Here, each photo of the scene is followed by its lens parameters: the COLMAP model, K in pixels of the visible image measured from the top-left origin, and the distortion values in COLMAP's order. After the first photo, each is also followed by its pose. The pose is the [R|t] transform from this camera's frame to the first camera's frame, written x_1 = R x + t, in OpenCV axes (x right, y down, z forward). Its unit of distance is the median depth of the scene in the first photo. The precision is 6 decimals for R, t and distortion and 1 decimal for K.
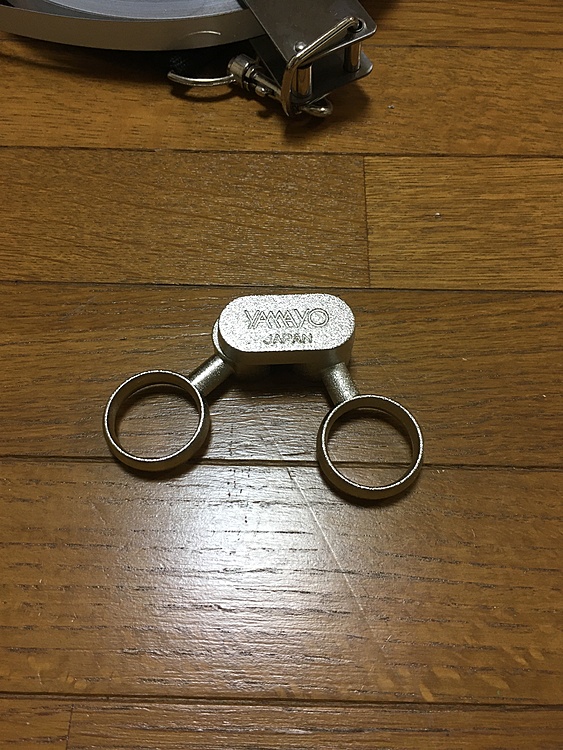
lens RADIAL K [[650.7, 0, 280.2], [0, 650.7, 382.7], [0, 0, 1]] dist [0.065616, -0.113336]
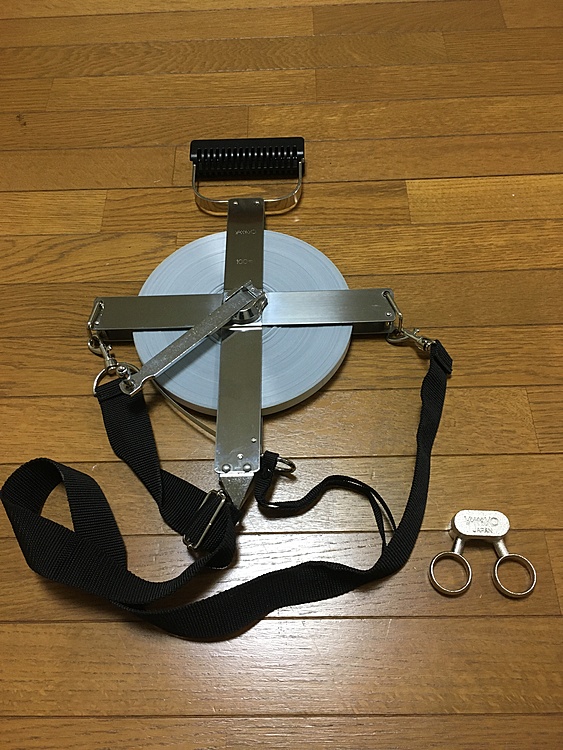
lens RADIAL K [[650.7, 0, 279.6], [0, 650.7, 375.6], [0, 0, 1]] dist [0.065616, -0.113336]
pose [[0.998450, -0.045361, -0.032242, 0.040320], [0.044003, 0.998163, -0.041655, -0.573904], [0.034072, 0.040172, 0.998612, -1.256855]]
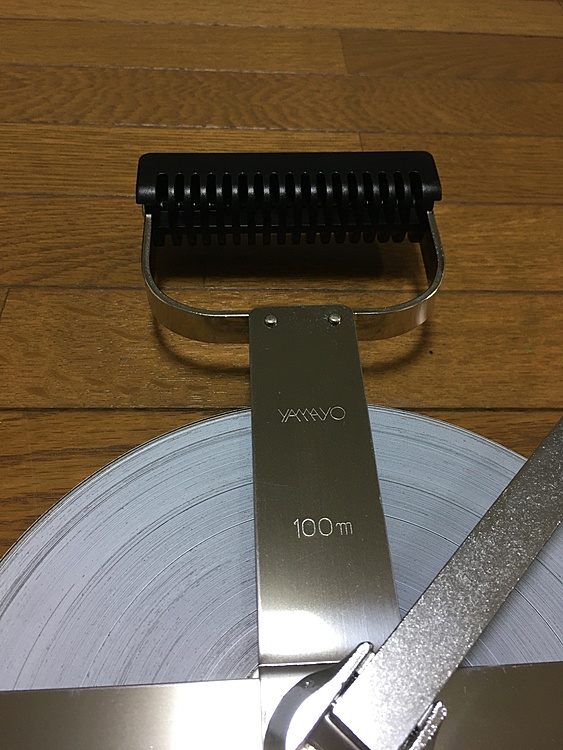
lens RADIAL K [[650.7, 0, 282.9], [0, 650.7, 377.4], [0, 0, 1]] dist [0.065616, -0.113336]
pose [[0.997636, -0.019910, 0.065766, -0.102309], [0.032748, 0.979179, -0.200339, -1.412843], [-0.060408, 0.202019, 0.977517, 0.669733]]
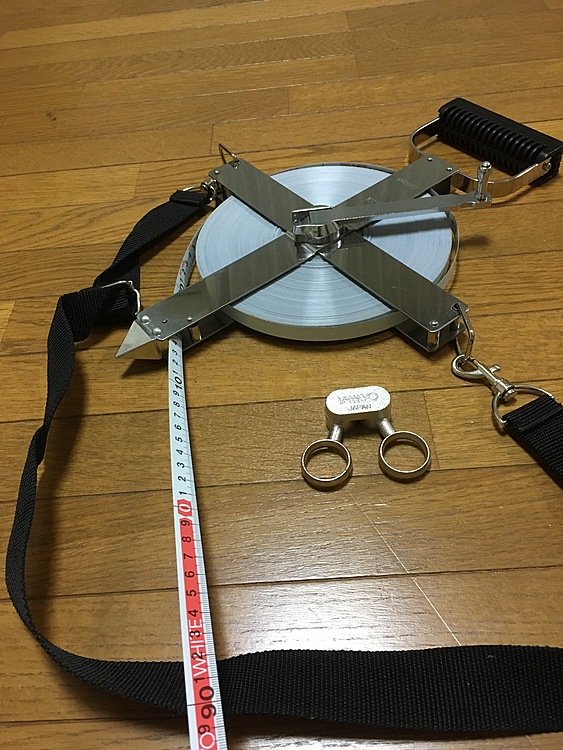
lens RADIAL K [[650.7, 0, 277.9], [0, 650.7, 375.7], [0, 0, 1]] dist [0.065616, -0.113336]
pose [[0.993243, -0.100154, -0.058636, -0.157456], [0.083580, 0.967826, -0.237335, -0.009260], [0.080519, 0.230831, 0.969657, -0.754258]]
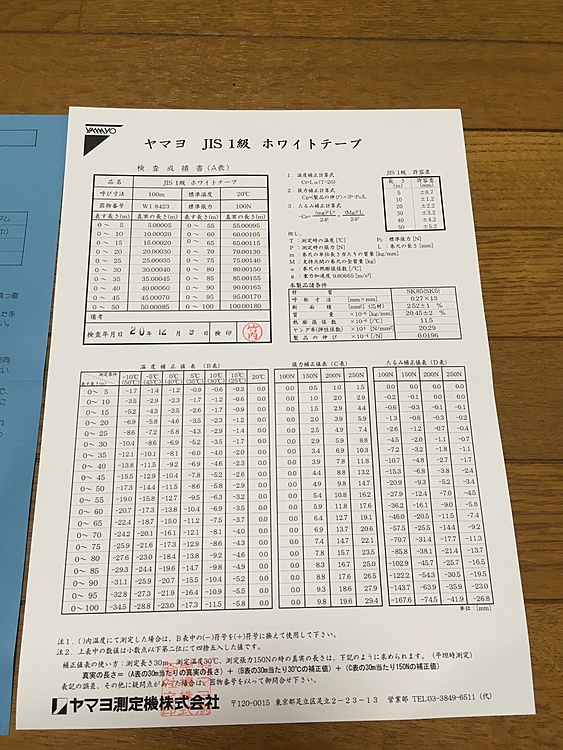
lens RADIAL K [[650.7, 0, 280.2], [0, 650.7, 378.7], [0, 0, 1]] dist [0.065616, -0.113336]
pose [[0.999559, -0.015940, 0.025045, 0.283102], [0.011661, 0.986632, 0.162547, -1.221920], [-0.027301, -0.162183, 0.986383, 0.039336]]
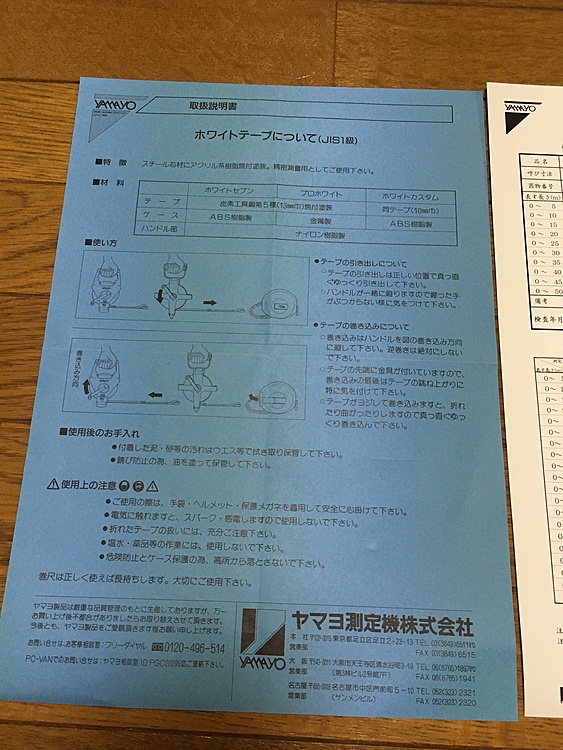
lens RADIAL K [[650.7, 0, 282.3], [0, 650.7, 372.0], [0, 0, 1]] dist [0.065616, -0.113336]
pose [[0.999486, 0.024661, -0.020476, -0.579460], [-0.020269, 0.981132, 0.192271, -1.236791], [0.024831, -0.191758, 0.981128, 0.065277]]
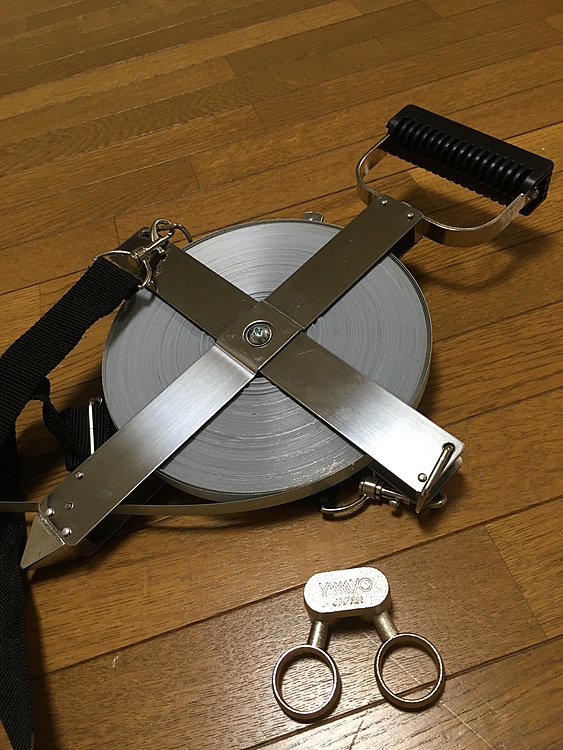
lens RADIAL K [[650.7, 0, 280.2], [0, 650.7, 374.8], [0, 0, 1]] dist [0.065616, -0.113336]
pose [[0.942095, -0.328135, 0.069167, -0.279378], [0.334980, 0.911212, -0.239753, -0.474451], [0.015646, 0.249040, 0.968367, -0.425800]]
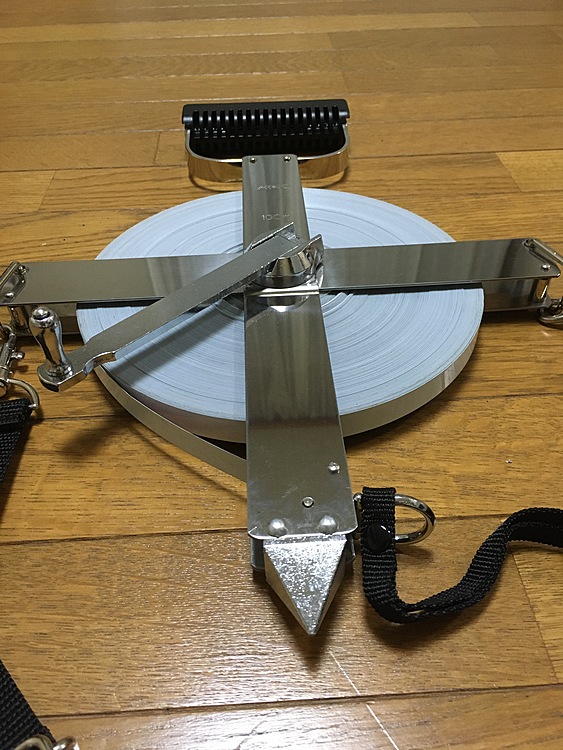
lens RADIAL K [[650.7, 0, 279.5], [0, 650.7, 376.9], [0, 0, 1]] dist [0.065616, -0.113336]
pose [[0.996992, -0.068669, 0.035947, -0.238482], [0.076864, 0.935650, -0.344458, -0.245345], [-0.009980, 0.346185, 0.938113, 0.002636]]
